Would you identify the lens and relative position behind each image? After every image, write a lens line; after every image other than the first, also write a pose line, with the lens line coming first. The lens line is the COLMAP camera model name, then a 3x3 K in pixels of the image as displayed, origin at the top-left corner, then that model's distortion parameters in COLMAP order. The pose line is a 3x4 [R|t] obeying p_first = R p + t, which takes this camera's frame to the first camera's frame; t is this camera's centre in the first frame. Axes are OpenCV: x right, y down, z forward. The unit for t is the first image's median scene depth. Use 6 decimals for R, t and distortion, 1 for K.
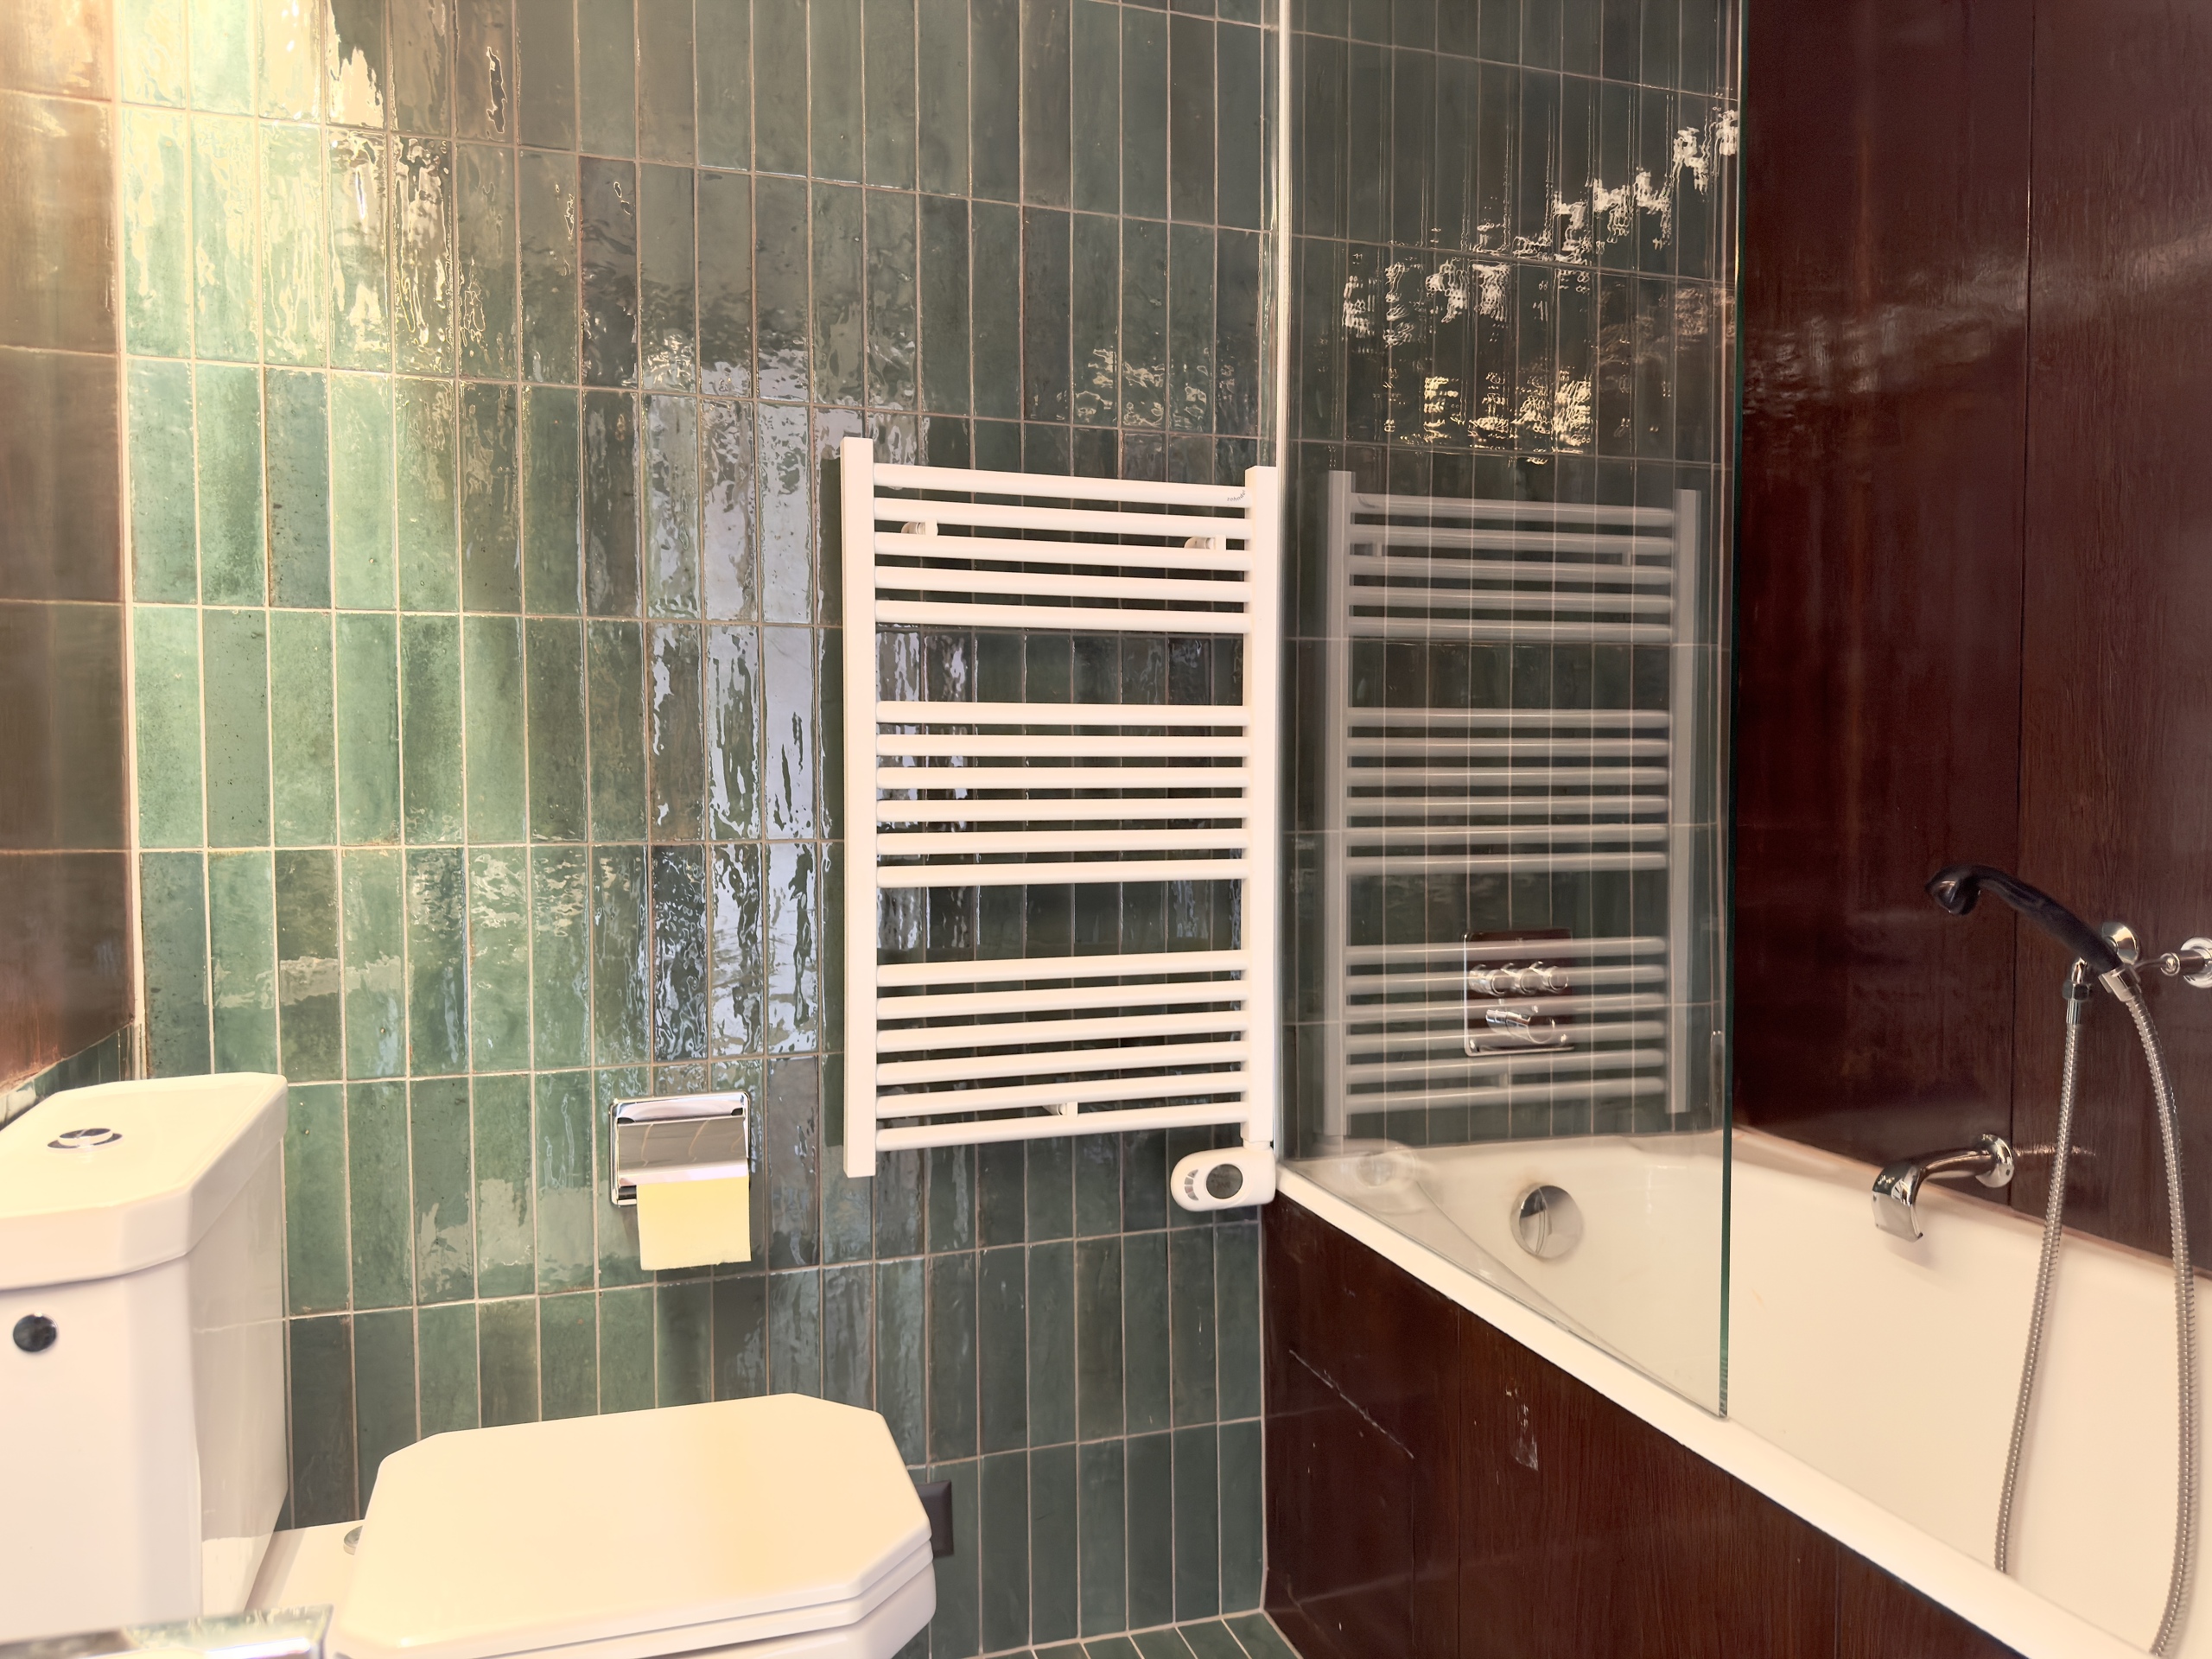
lens RADIAL K [[1562.8, 0, 1107.8], [0, 1562.8, 808.3], [0, 0, 1]] dist [0.016574, -0.021456]
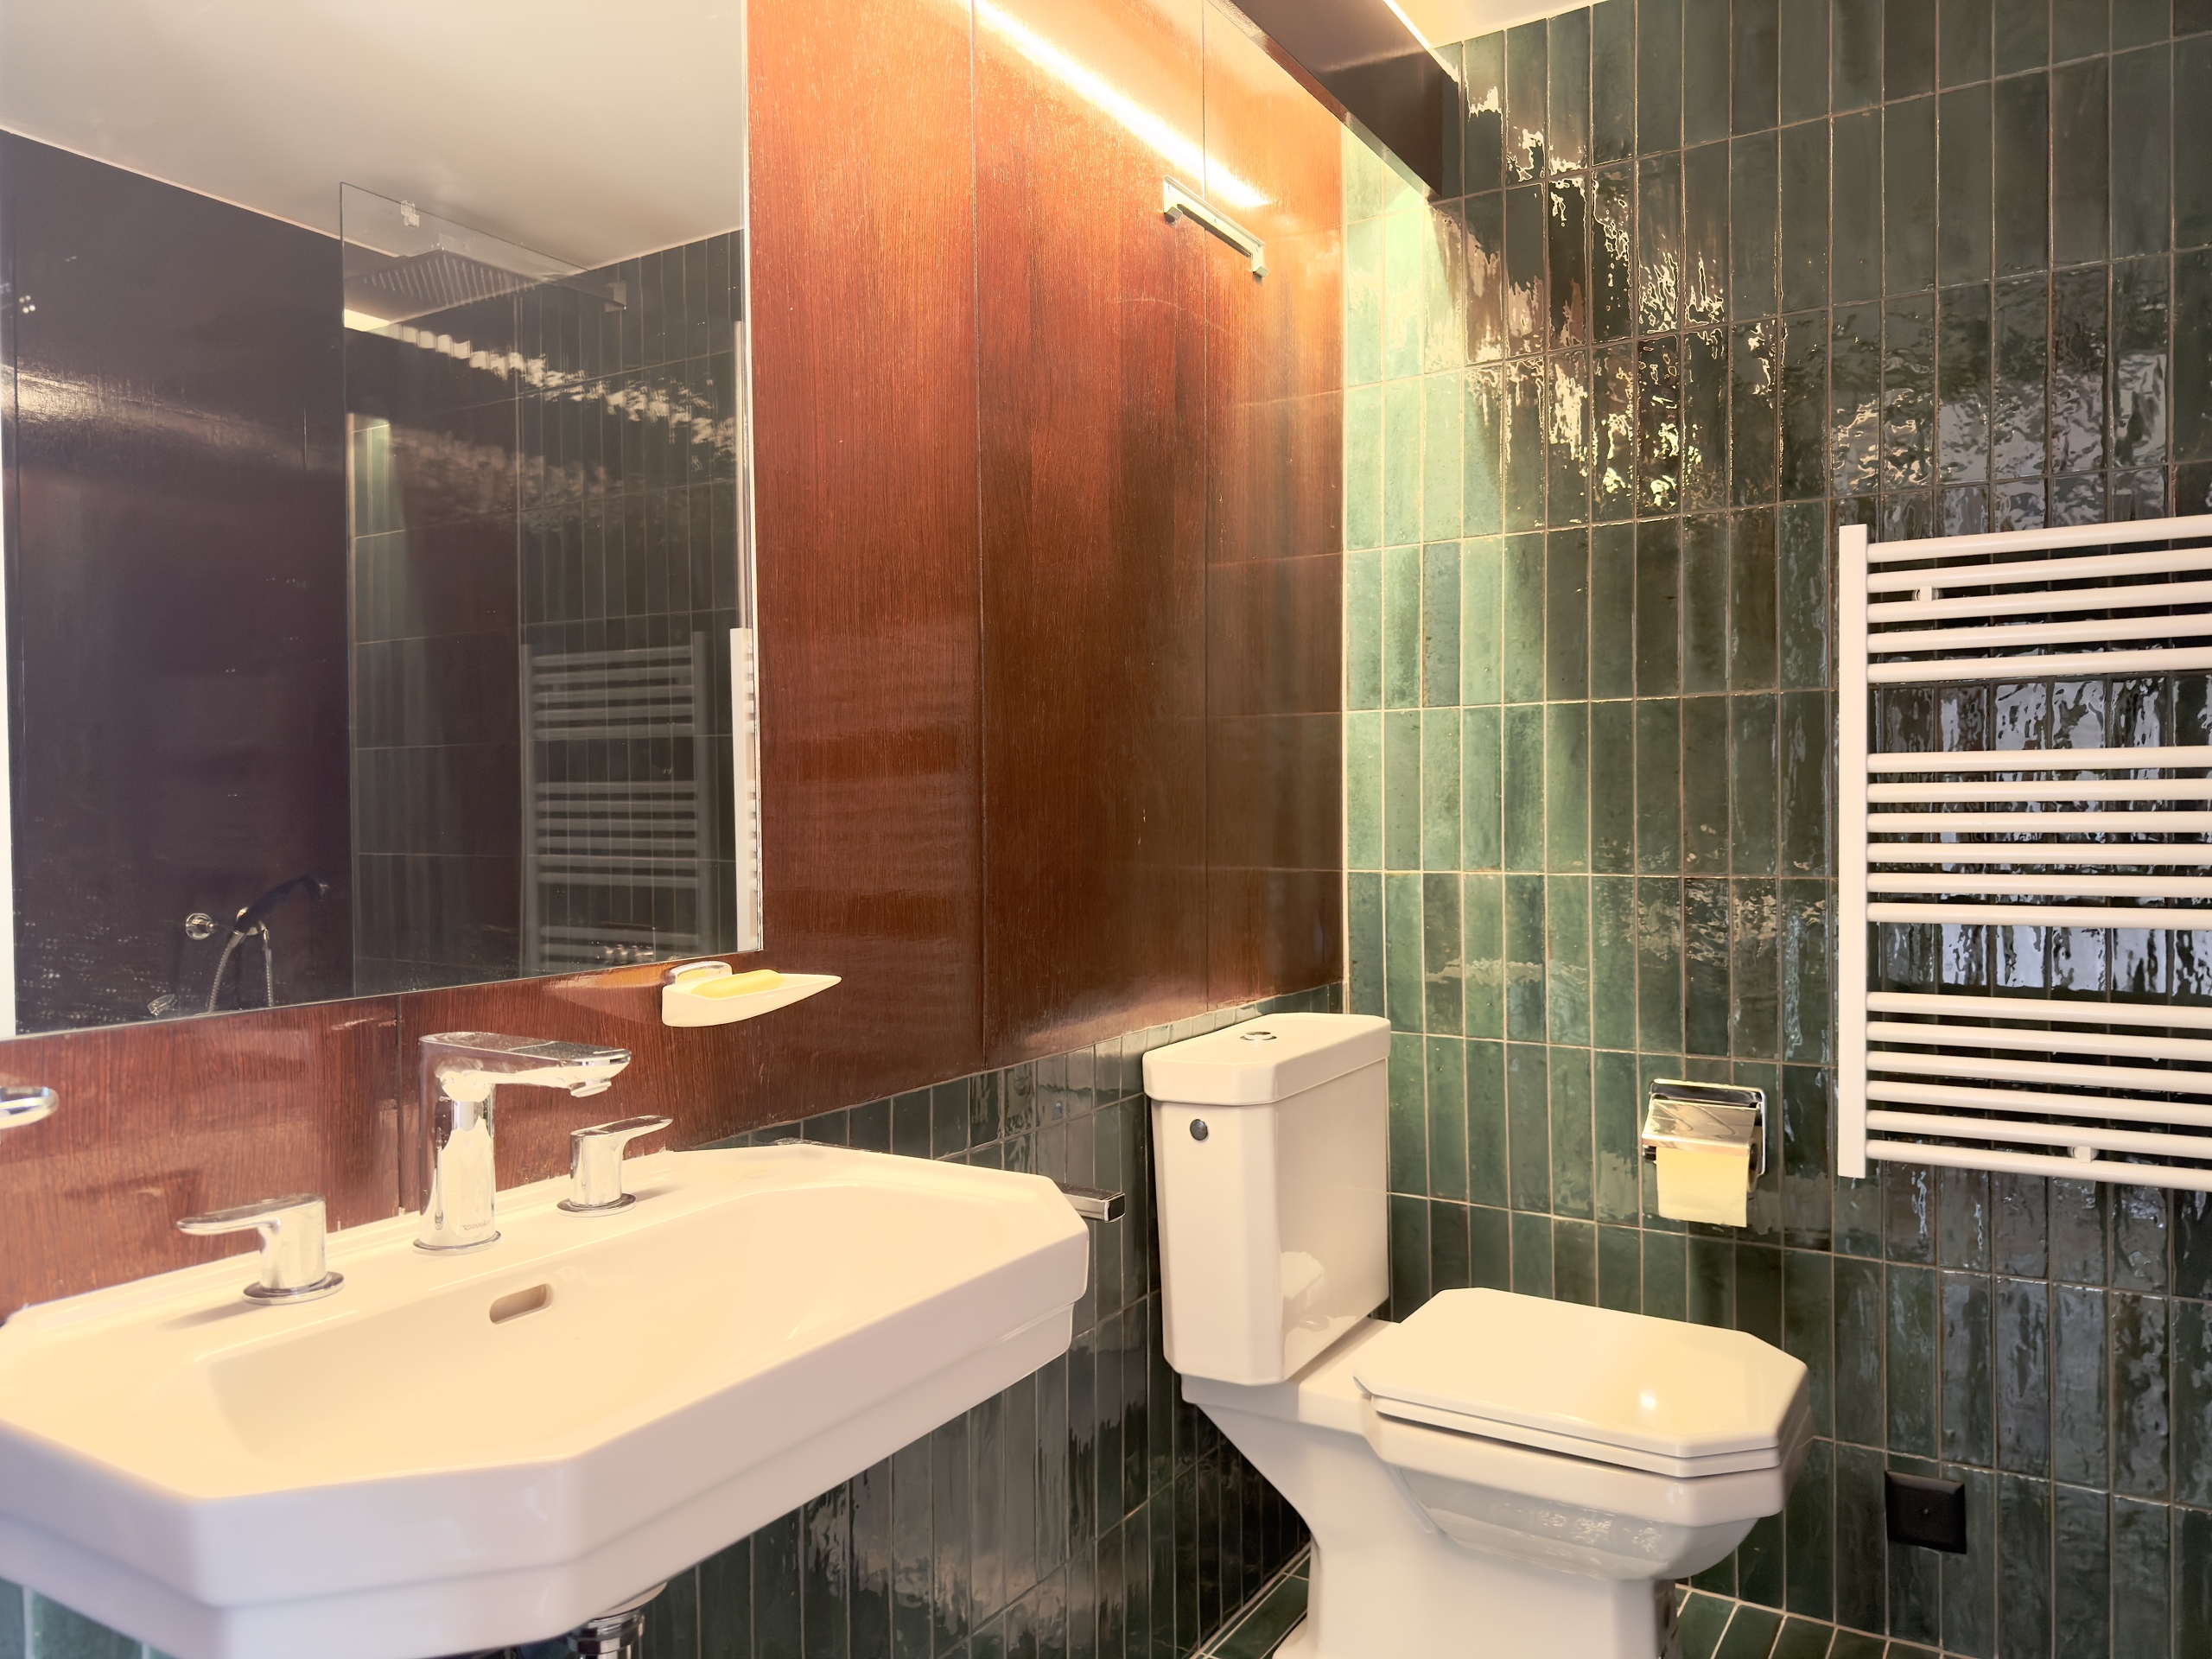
lens RADIAL K [[1562.8, 0, 1117.6], [0, 1562.8, 834.1], [0, 0, 1]] dist [0.016574, -0.021456]
pose [[0.619494, 0.002777, -0.784996, 0.431107], [-0.016220, 0.999826, -0.009262, 0.008211], [0.784834, 0.018470, 0.619431, -0.128222]]
